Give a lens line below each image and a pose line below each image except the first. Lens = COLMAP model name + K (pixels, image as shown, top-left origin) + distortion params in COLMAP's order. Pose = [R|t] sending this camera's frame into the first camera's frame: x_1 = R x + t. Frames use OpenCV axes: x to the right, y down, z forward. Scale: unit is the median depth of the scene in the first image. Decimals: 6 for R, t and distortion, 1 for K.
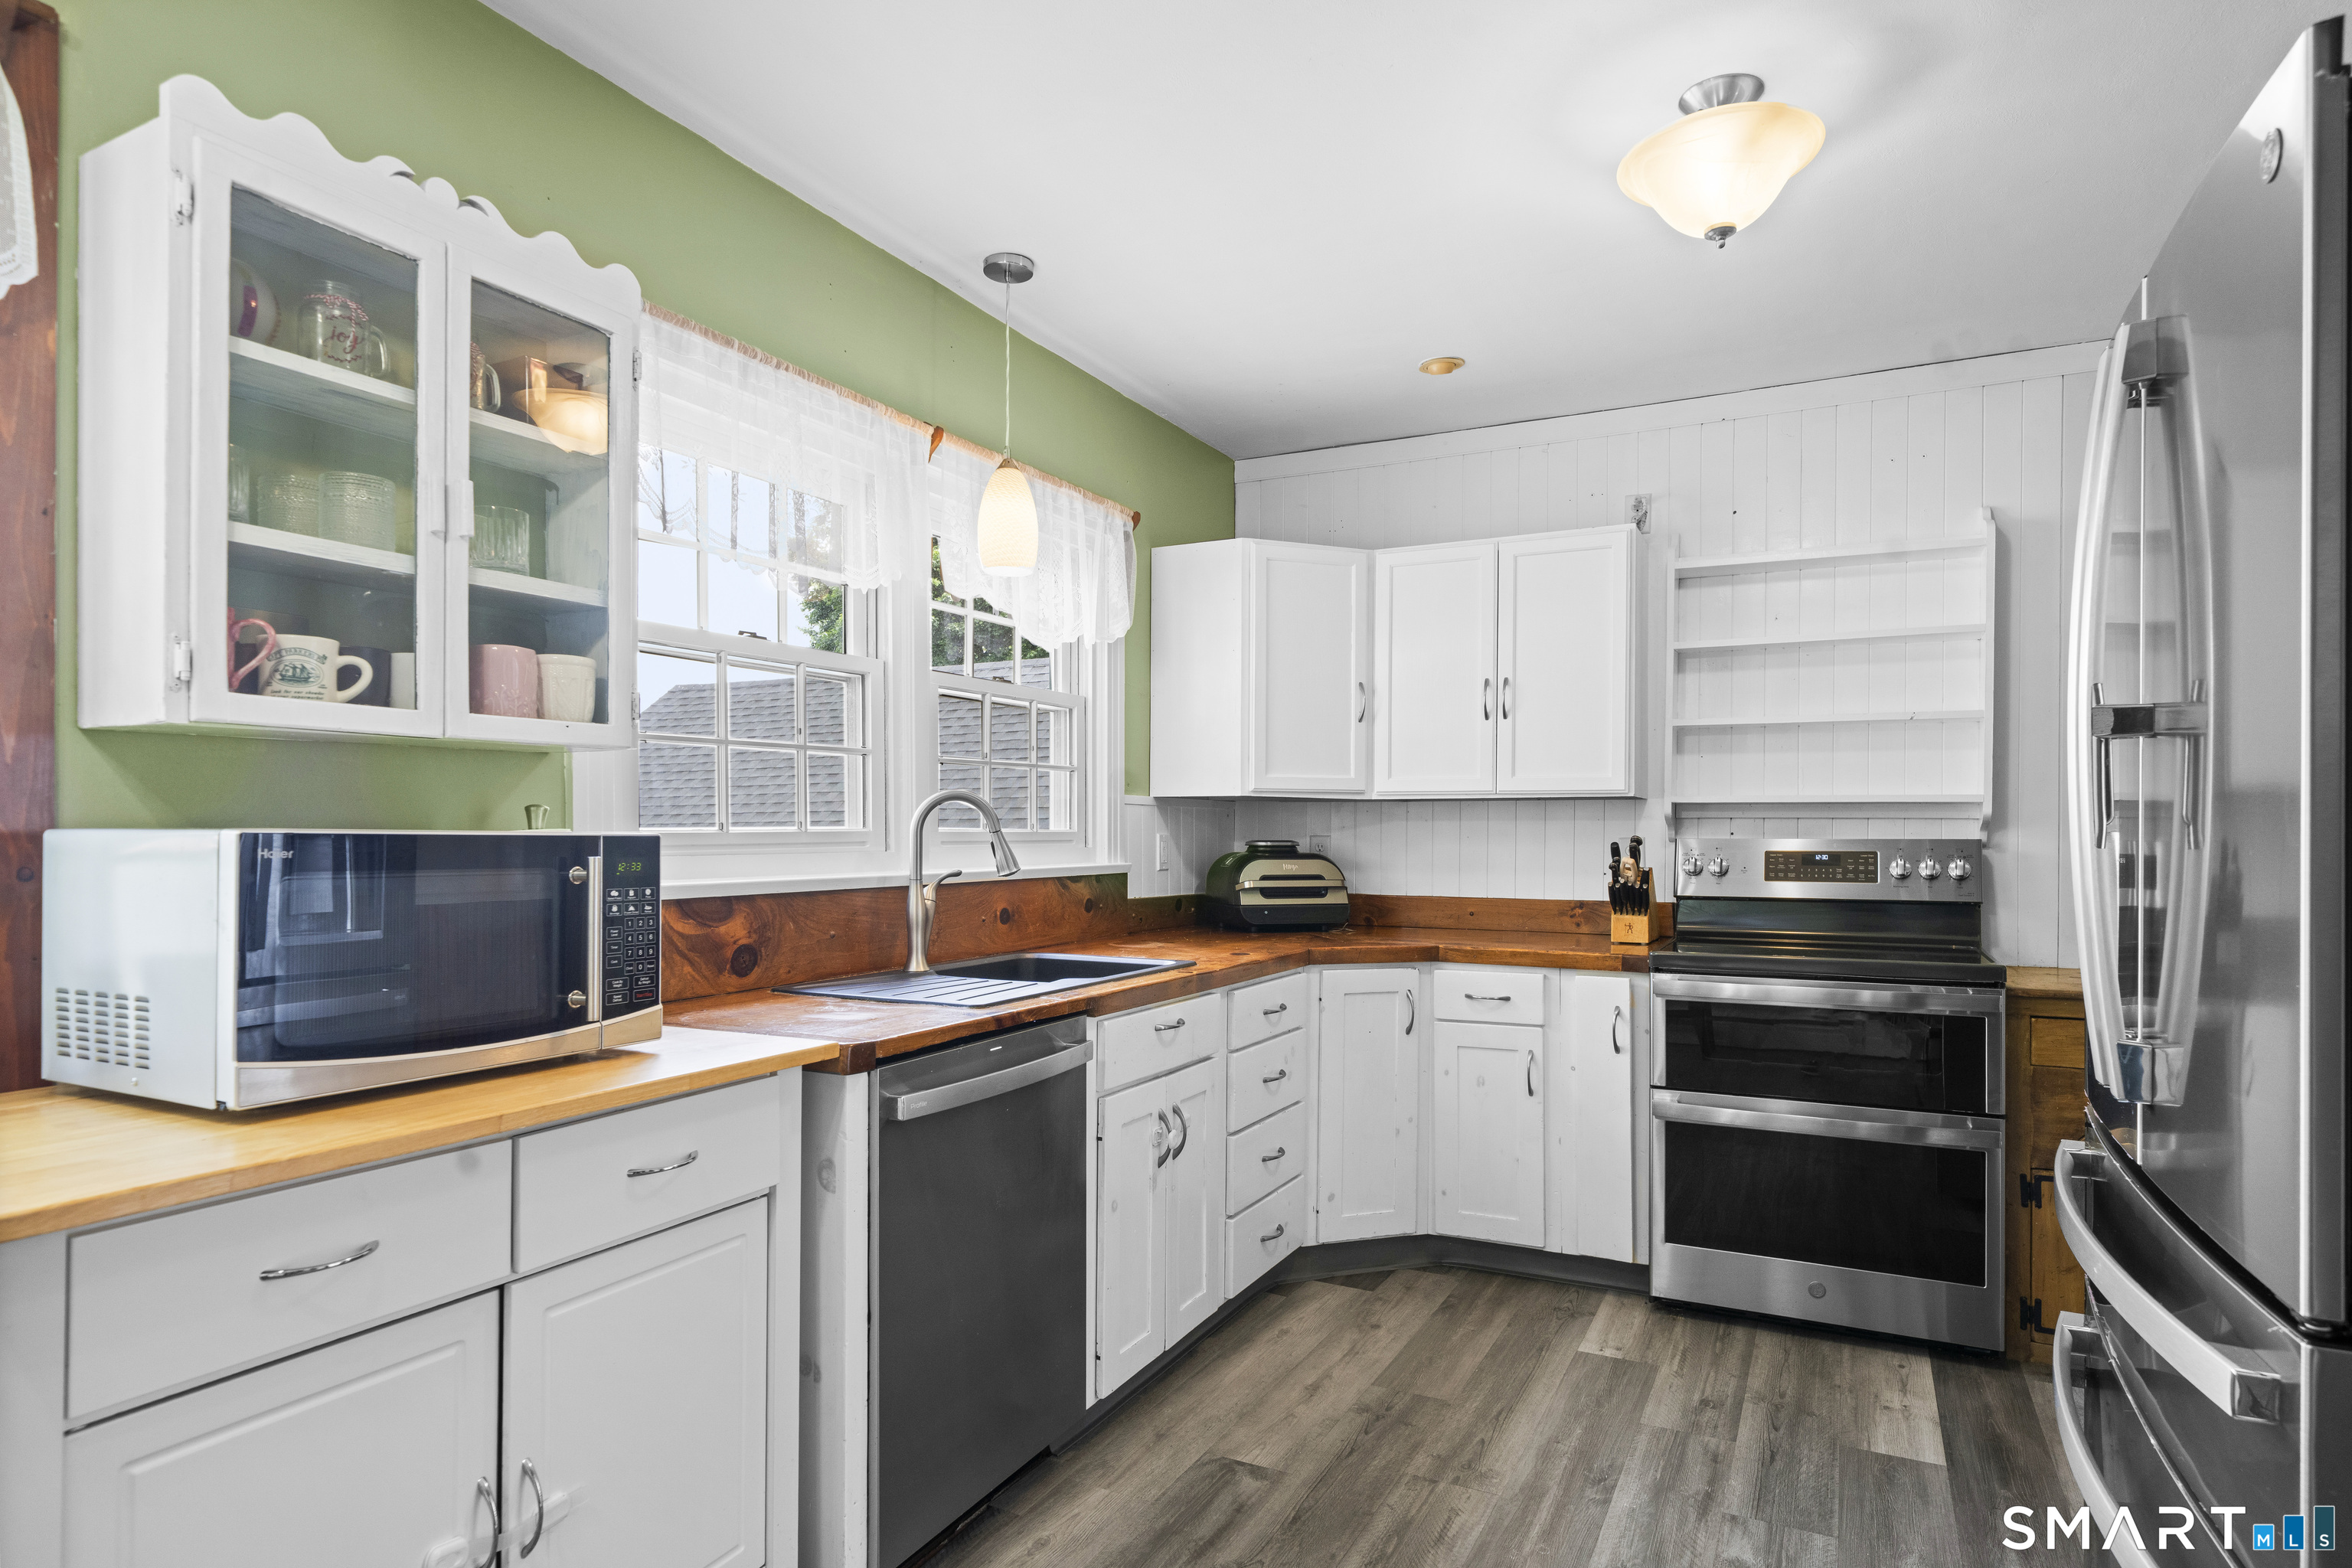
lens RADIAL K [[1290.3, 0, 1176.5], [0, 1290.3, 833.5], [0, 0, 1]] dist [0.003719, 0.000192]
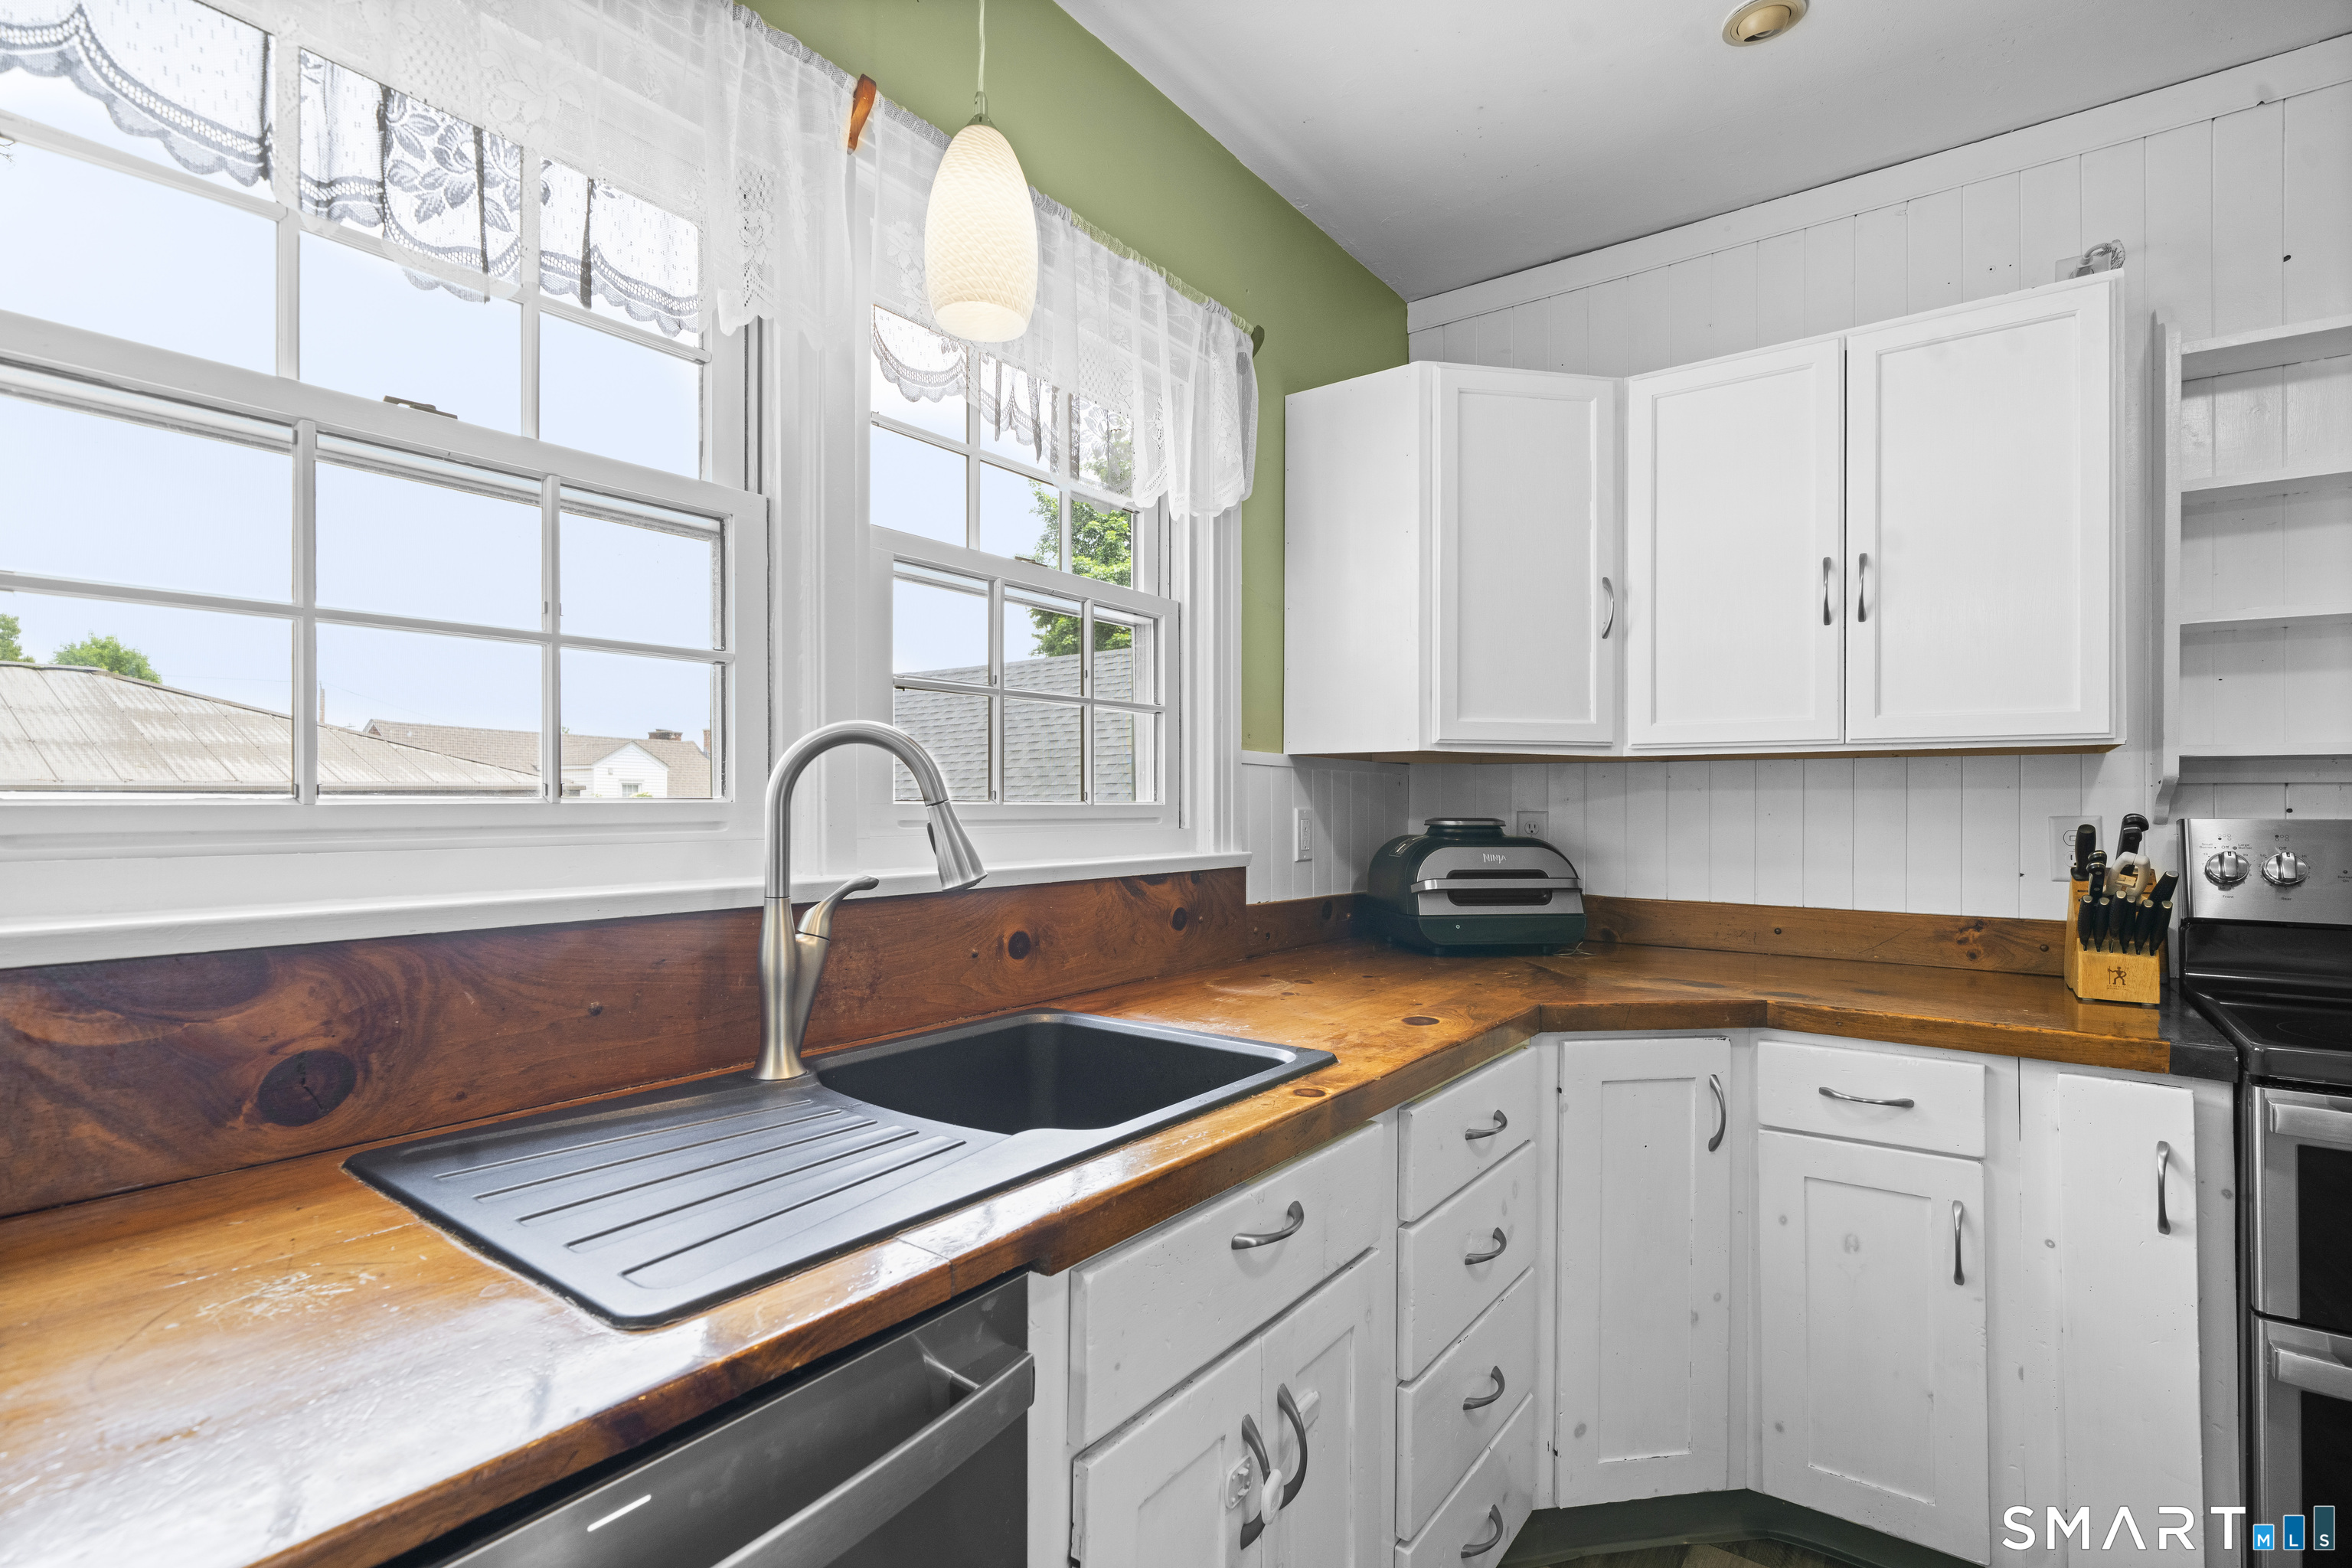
lens RADIAL K [[1094.6, 0, 1173.6], [0, 1094.6, 779.3], [0, 0, 1]] dist [-0.003292, 0.000245]
pose [[0.986434, -0.001841, -0.164149, 0.019154], [-0.002356, 0.999675, -0.025371, -0.000199], [0.164142, 0.025413, 0.986109, 0.456782]]
